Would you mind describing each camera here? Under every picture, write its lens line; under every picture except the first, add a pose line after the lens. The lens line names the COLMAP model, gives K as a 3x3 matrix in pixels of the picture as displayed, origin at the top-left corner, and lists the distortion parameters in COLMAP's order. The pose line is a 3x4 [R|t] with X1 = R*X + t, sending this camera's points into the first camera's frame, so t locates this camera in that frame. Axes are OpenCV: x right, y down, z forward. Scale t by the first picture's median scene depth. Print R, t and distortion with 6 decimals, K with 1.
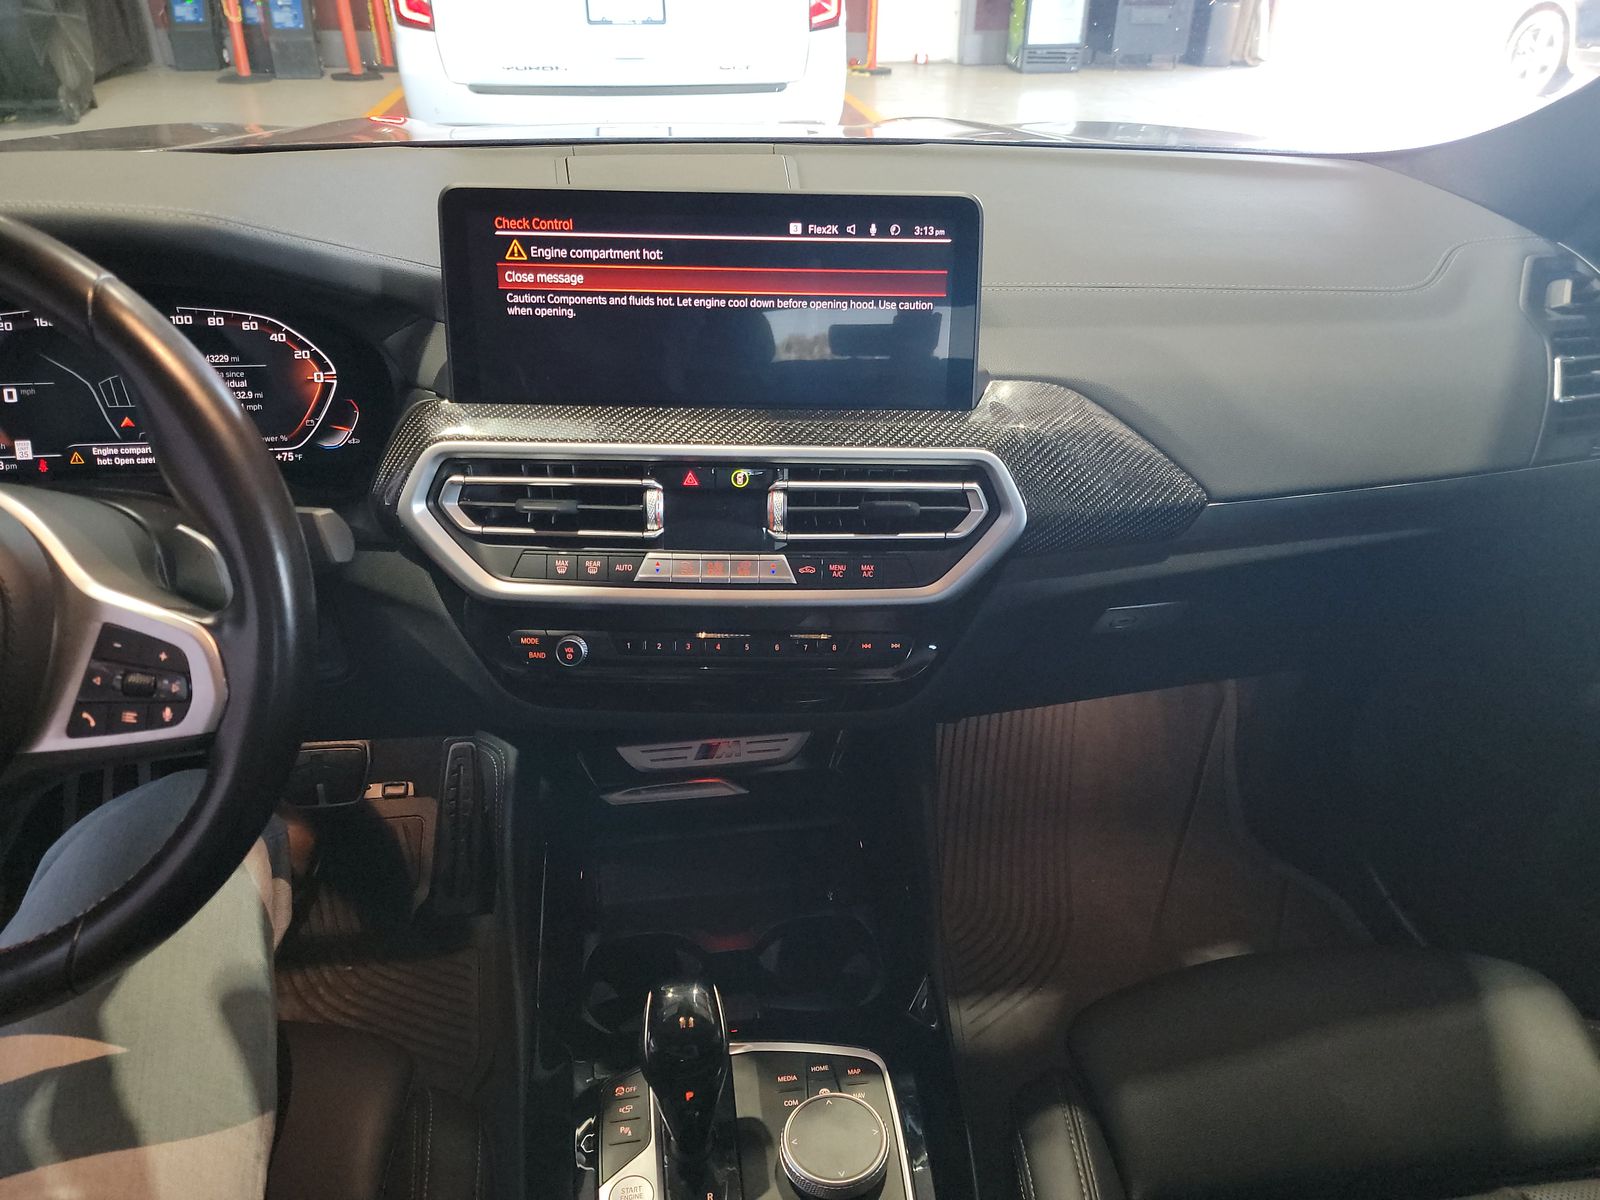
lens RADIAL K [[1096.6, 0, 790.1], [0, 1096.6, 592.5], [0, 0, 1]] dist [0.032504, -0.032636]
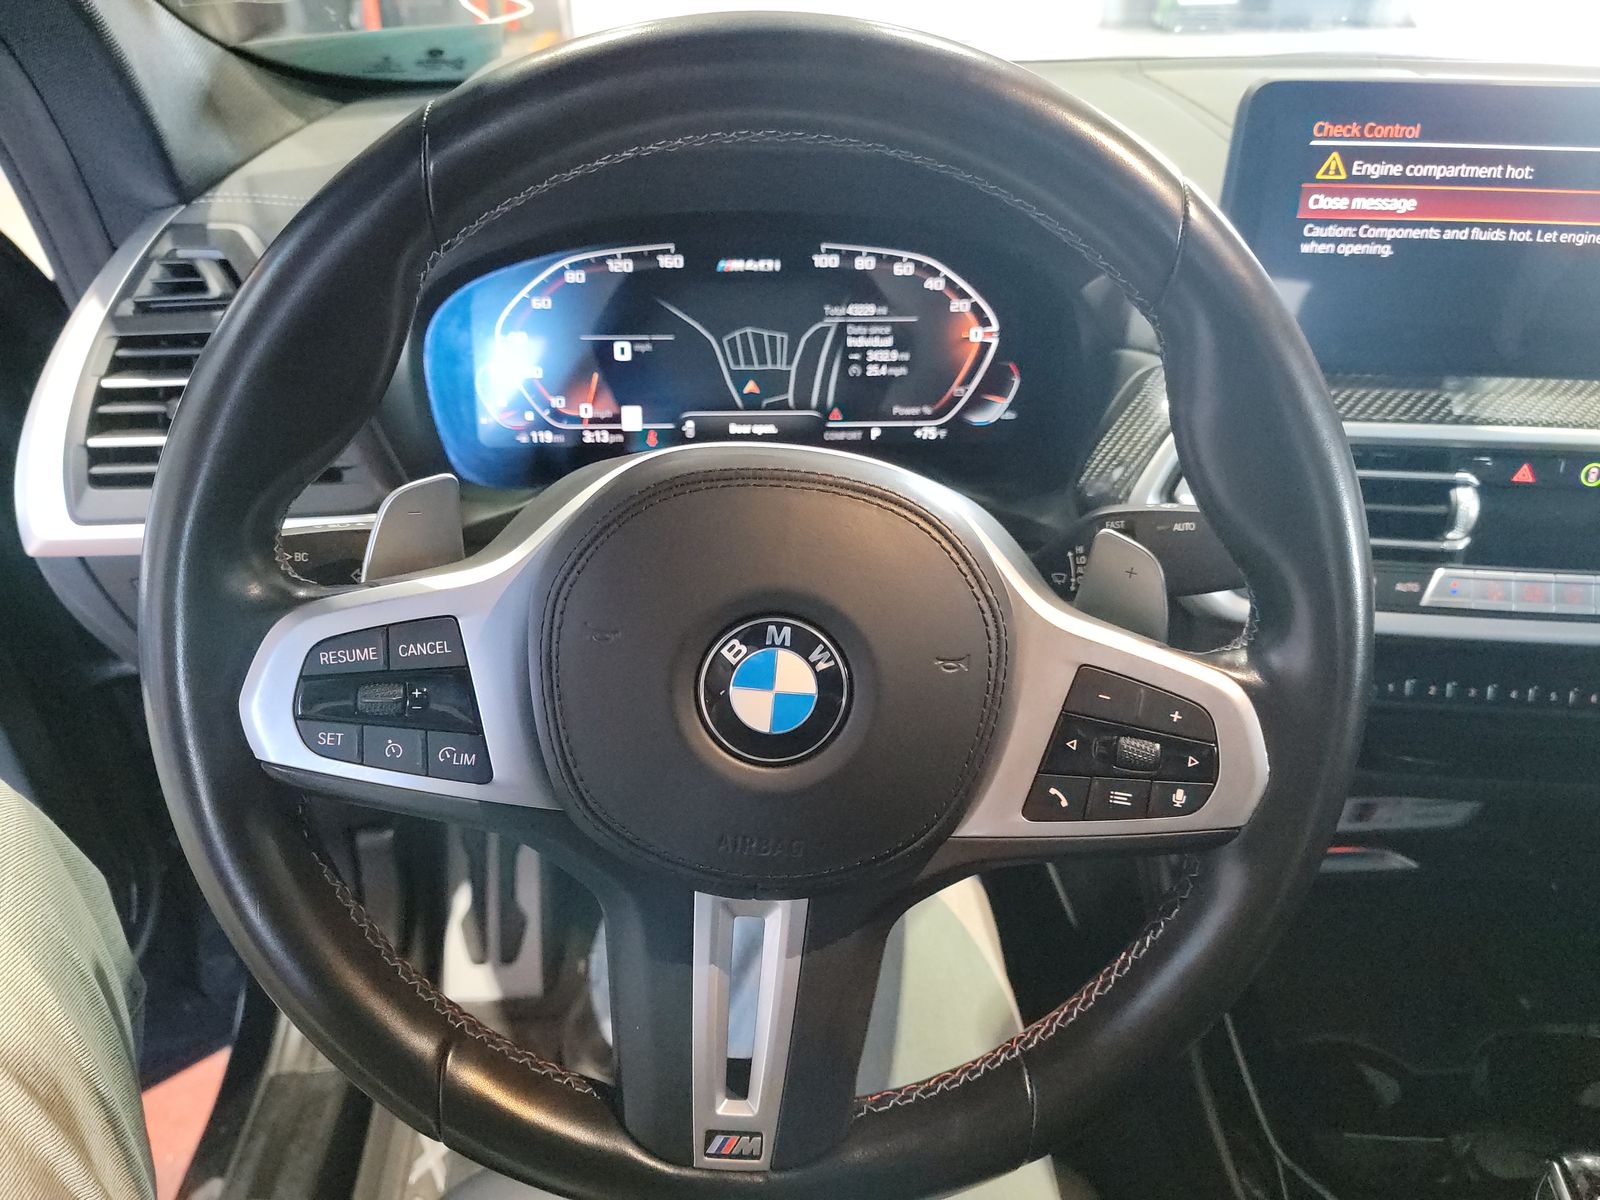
lens RADIAL K [[1139.3, 0, 800.0], [0, 1139.3, 600.0], [0, 0, 1]] dist [0.026304, -0.031380]
pose [[0.995344, 0.035289, -0.089699, -0.502154], [-0.033775, 0.999261, 0.018346, -0.014341], [0.090280, -0.015231, 0.995800, 0.169122]]
